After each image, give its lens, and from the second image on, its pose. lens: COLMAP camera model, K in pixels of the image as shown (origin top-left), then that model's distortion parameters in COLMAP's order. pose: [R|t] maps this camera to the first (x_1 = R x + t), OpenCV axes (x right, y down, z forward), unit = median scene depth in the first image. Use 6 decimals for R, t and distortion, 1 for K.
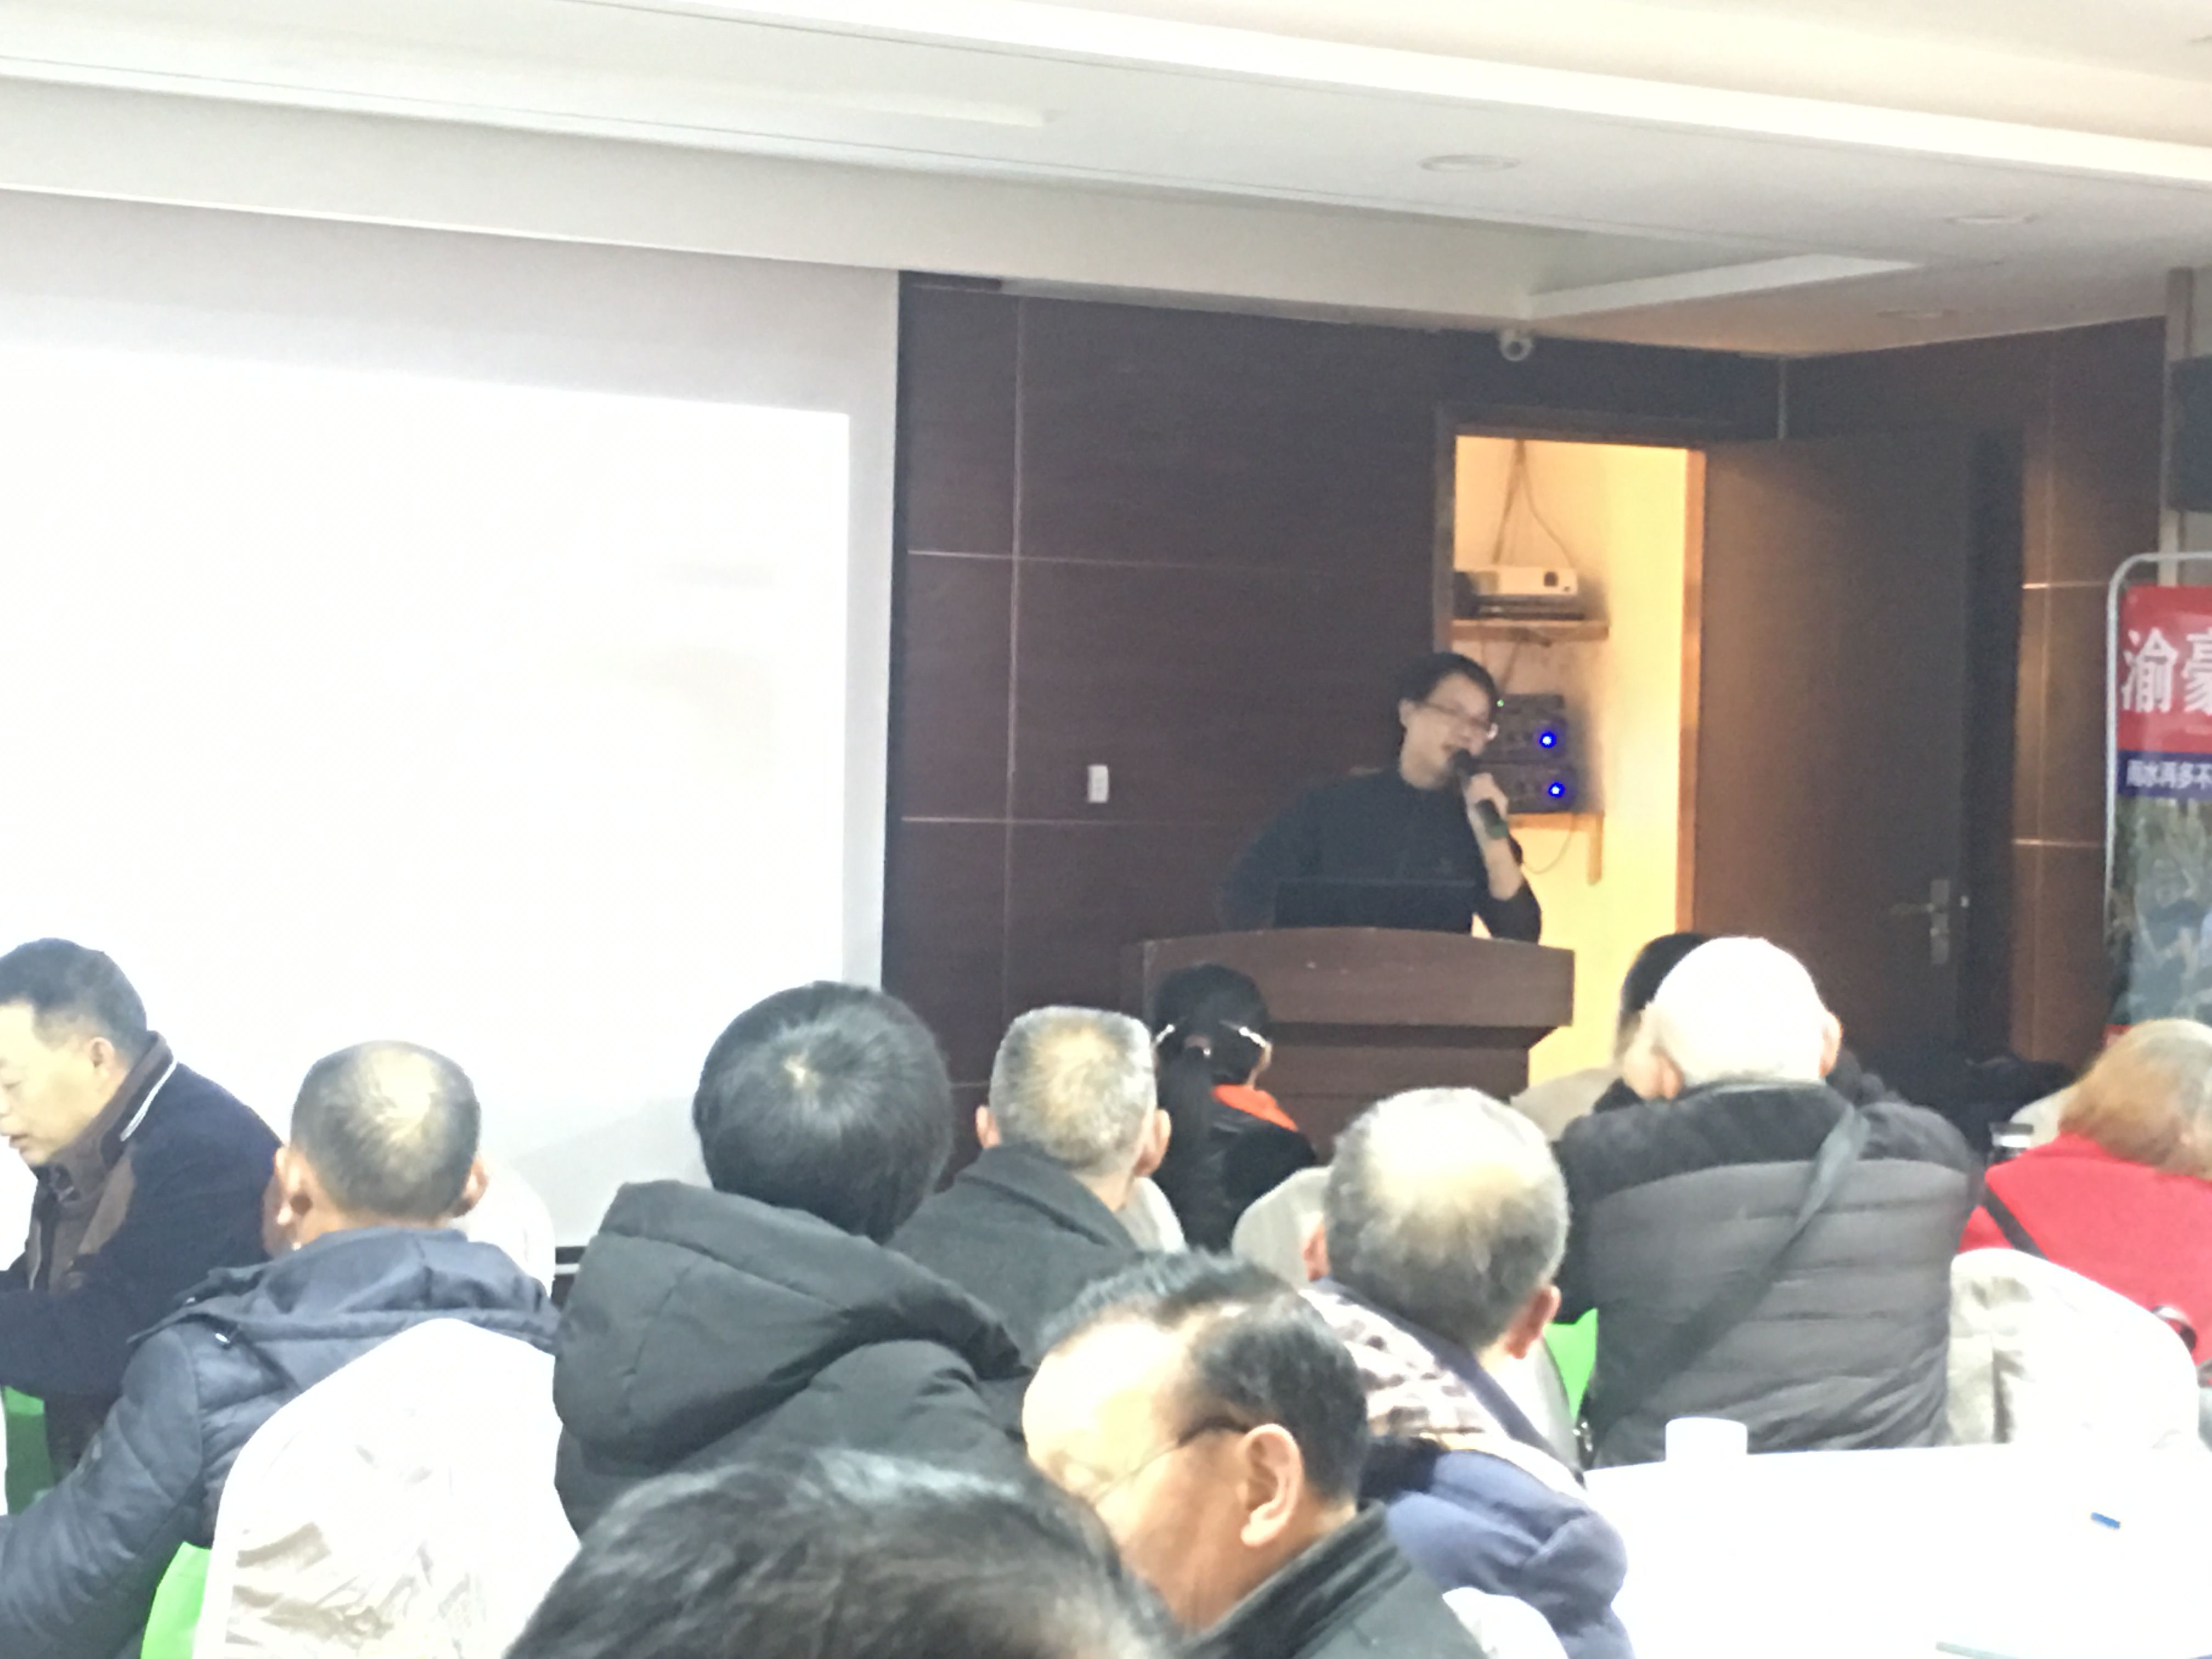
lens RADIAL K [[4147.3, 0, 1100.2], [0, 4147.3, 831.2], [0, 0, 1]] dist [0.051949, 0.000000]
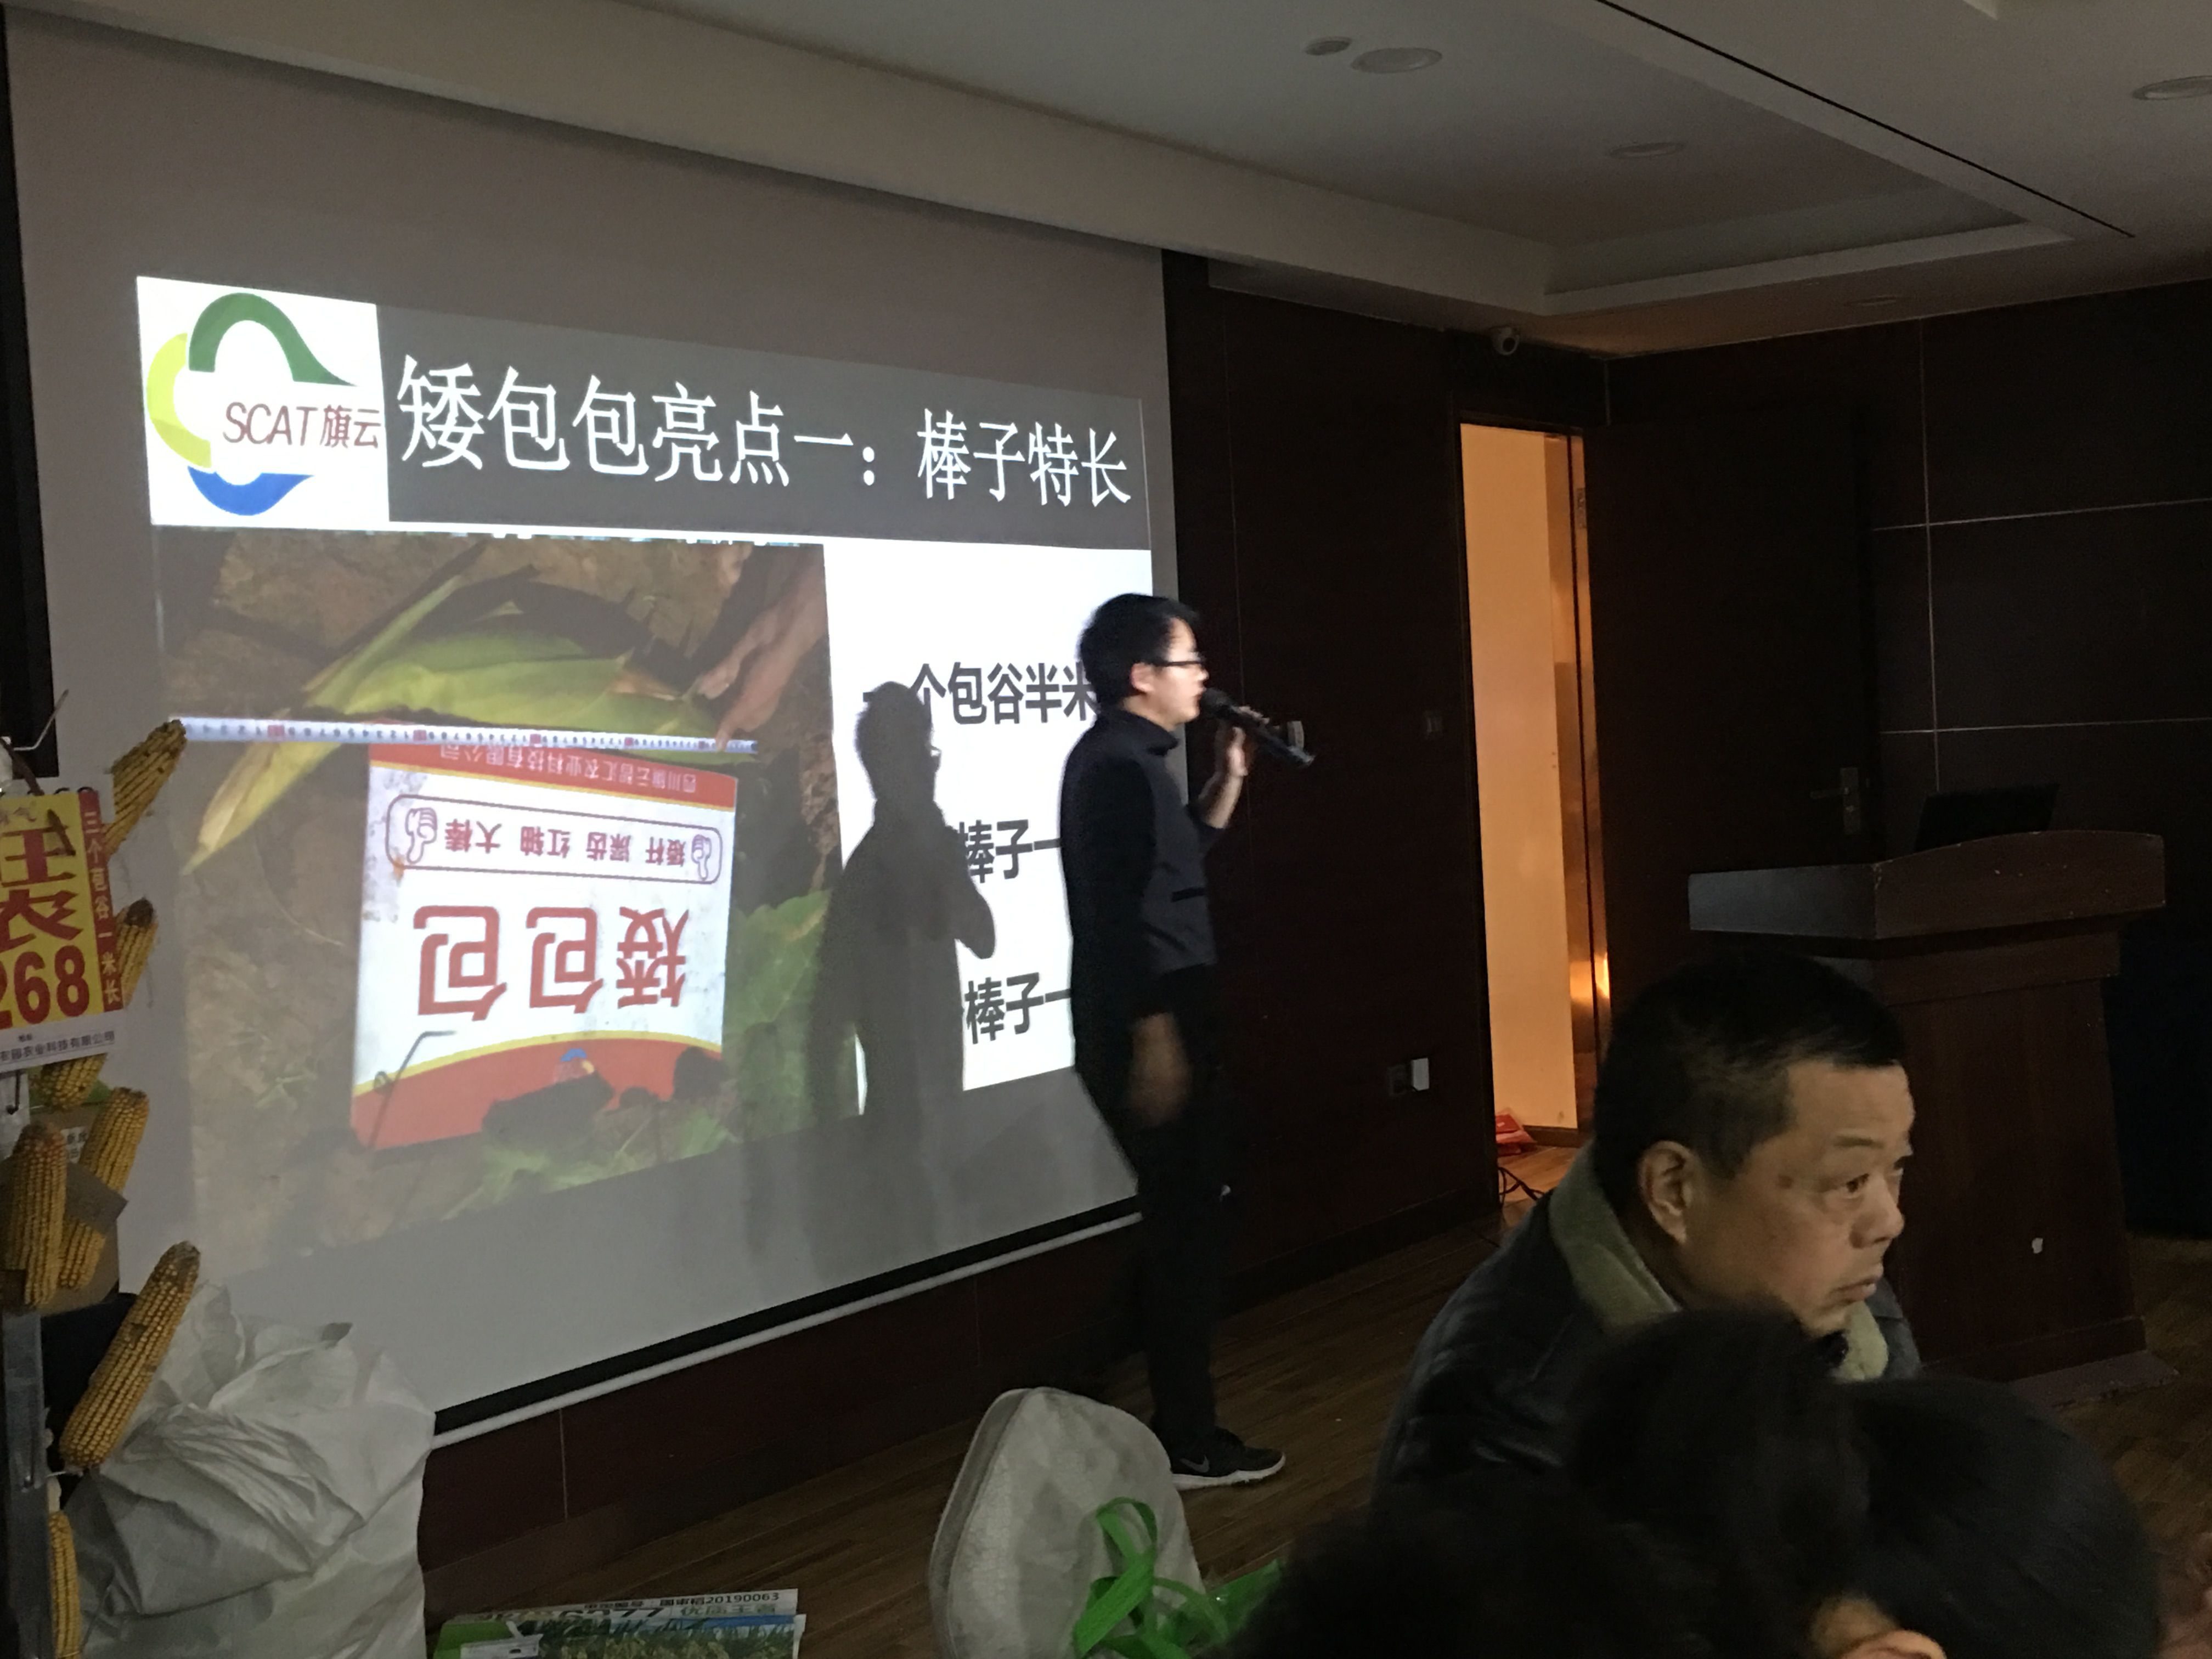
lens RADIAL K [[2706.5, 0, 1114.3], [0, 2706.5, 830.4], [0, 0, 1]] dist [0.101136, 0.000000]
pose [[0.892744, -0.086823, 0.442120, -0.408349], [0.079584, 0.996216, 0.034937, -0.017974], [-0.443481, 0.003996, 0.896275, 0.425098]]
